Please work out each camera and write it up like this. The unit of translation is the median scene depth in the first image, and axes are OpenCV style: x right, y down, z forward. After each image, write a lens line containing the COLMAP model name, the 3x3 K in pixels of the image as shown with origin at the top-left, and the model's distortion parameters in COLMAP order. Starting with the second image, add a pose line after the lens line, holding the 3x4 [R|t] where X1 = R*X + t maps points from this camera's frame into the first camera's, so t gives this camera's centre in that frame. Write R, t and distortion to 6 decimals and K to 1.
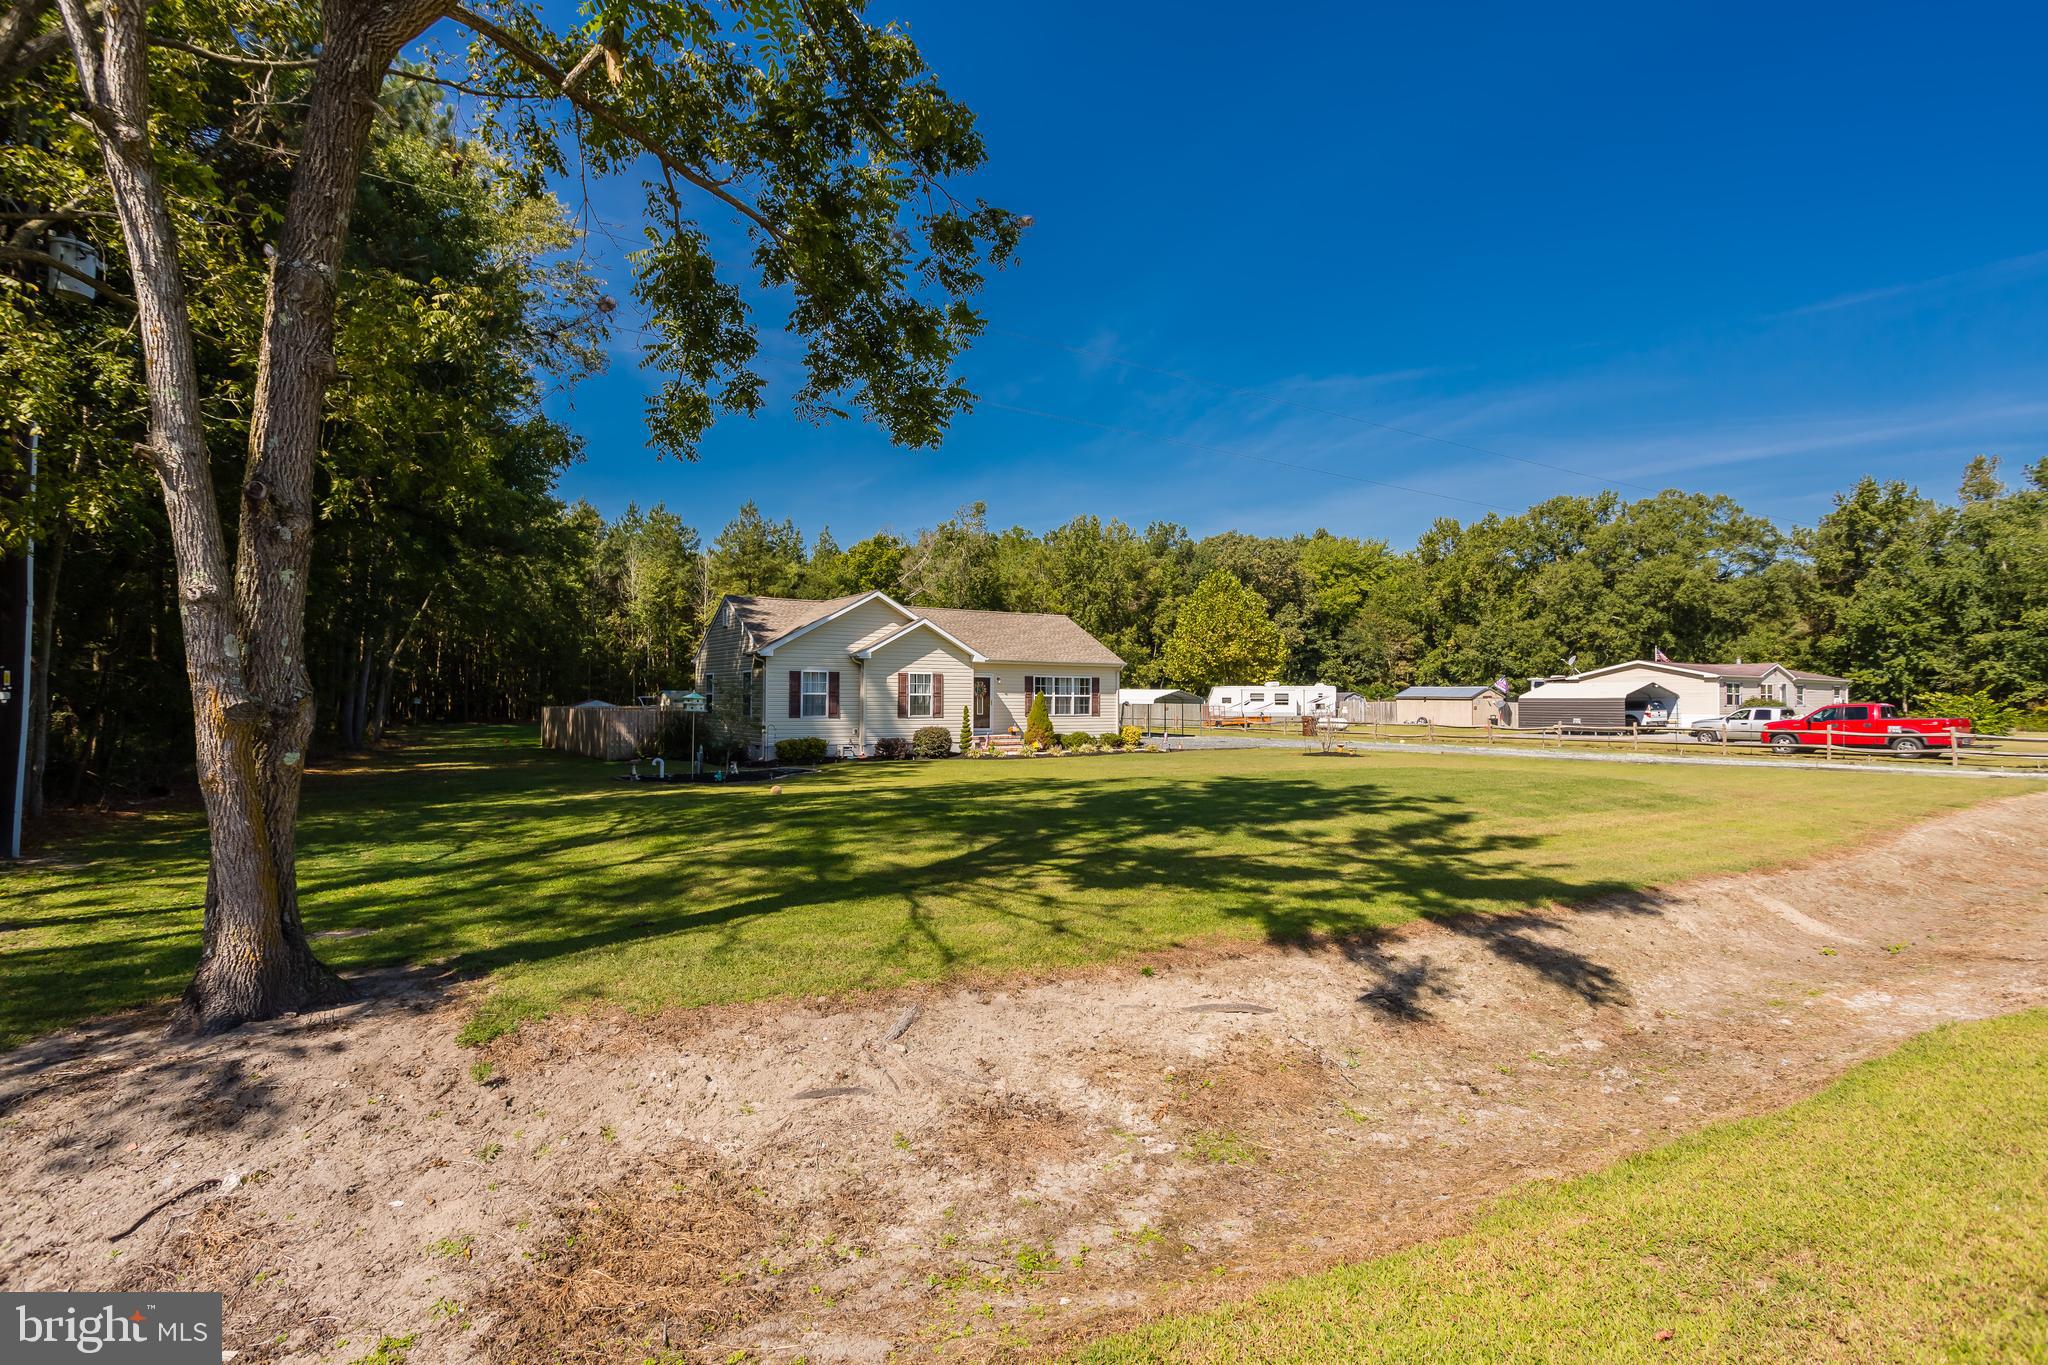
lens RADIAL K [[991.4, 0, 1019.1], [0, 991.4, 661.2], [0, 0, 1]] dist [-0.016165, 0.001233]
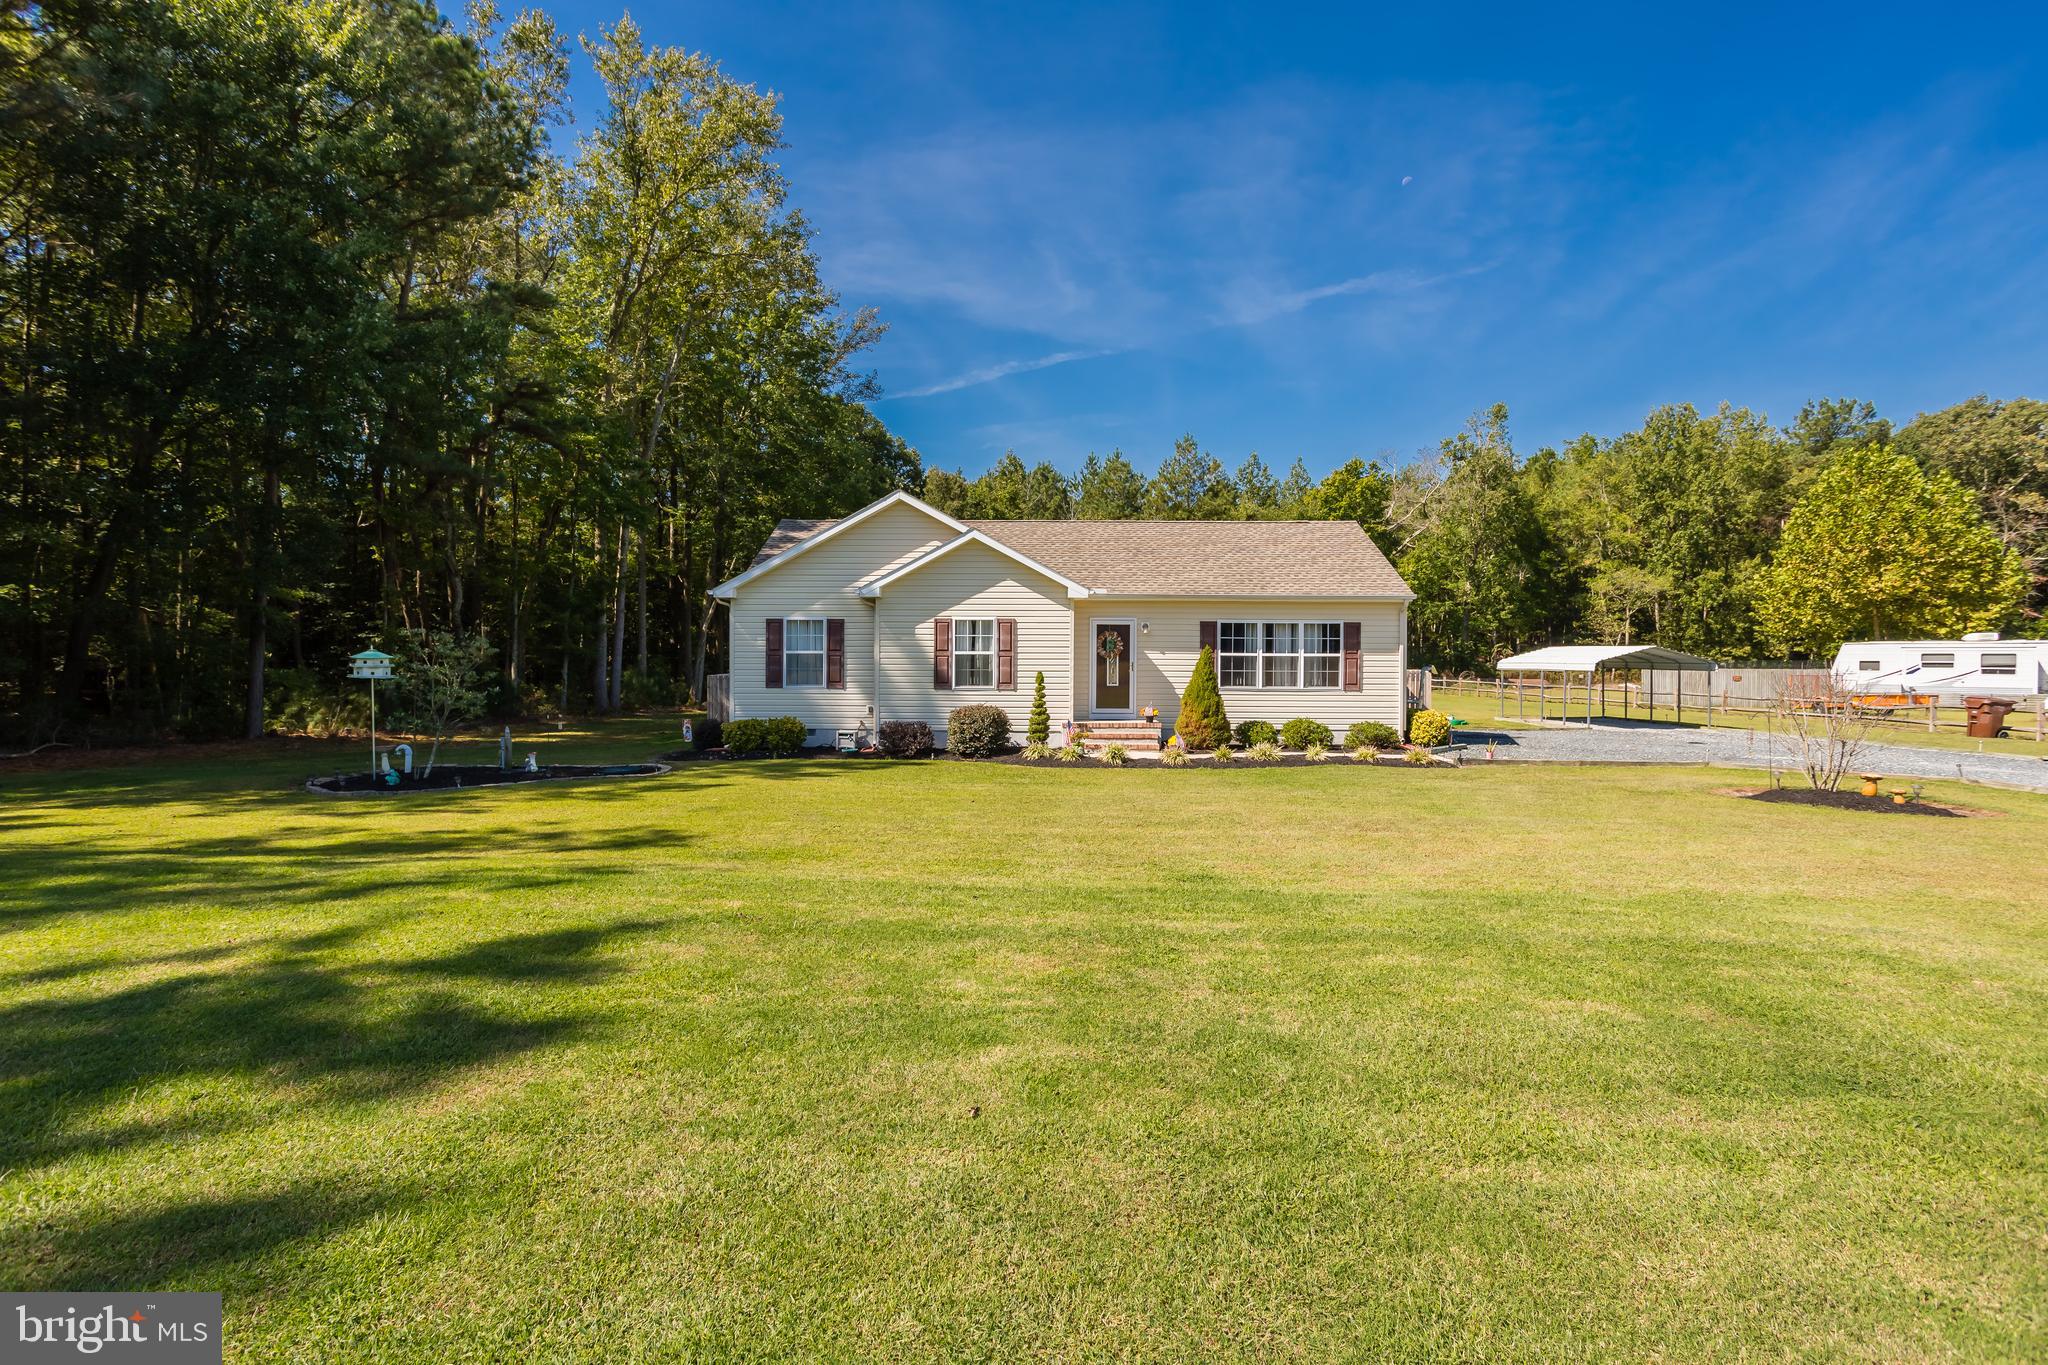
lens RADIAL K [[988.8, 0, 1019.5], [0, 988.8, 660.1], [0, 0, 1]] dist [-0.007839, 0.000432]
pose [[0.821170, -0.000427, -0.570683, 0.124894], [0.019644, 0.999428, 0.027518, 0.009733], [0.570345, -0.033807, 0.820709, 0.228789]]
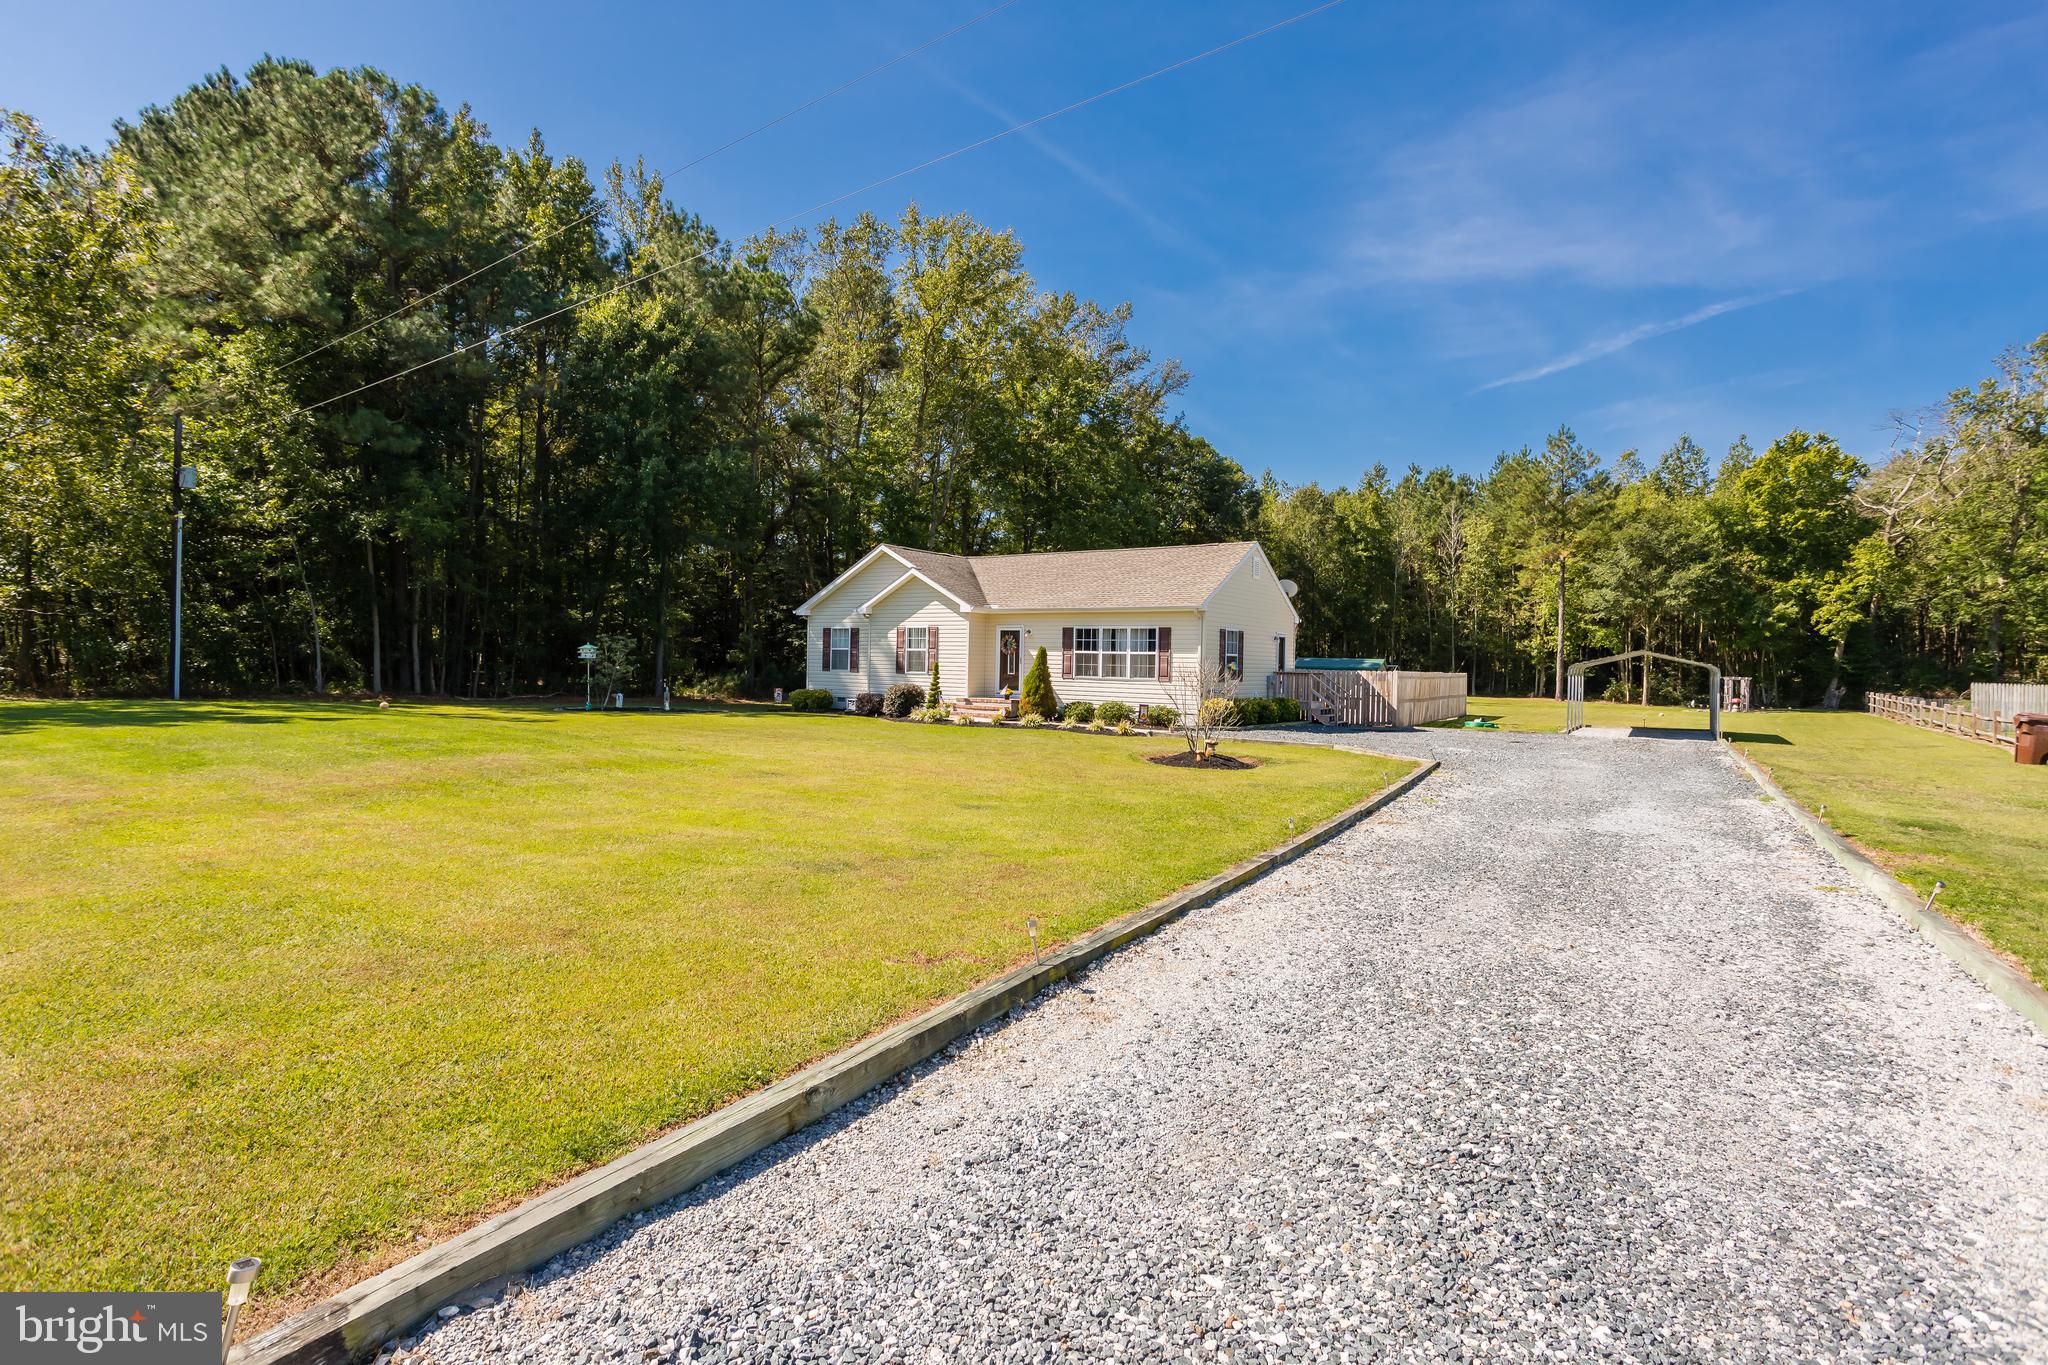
lens RADIAL K [[991.4, 0, 1019.1], [0, 991.4, 661.2], [0, 0, 1]] dist [-0.016165, 0.001233]
pose [[0.379013, 0.000265, -0.925391, 0.362206], [0.016772, 0.999834, 0.007156, 0.017576], [0.925239, -0.018233, 0.378946, 0.330933]]
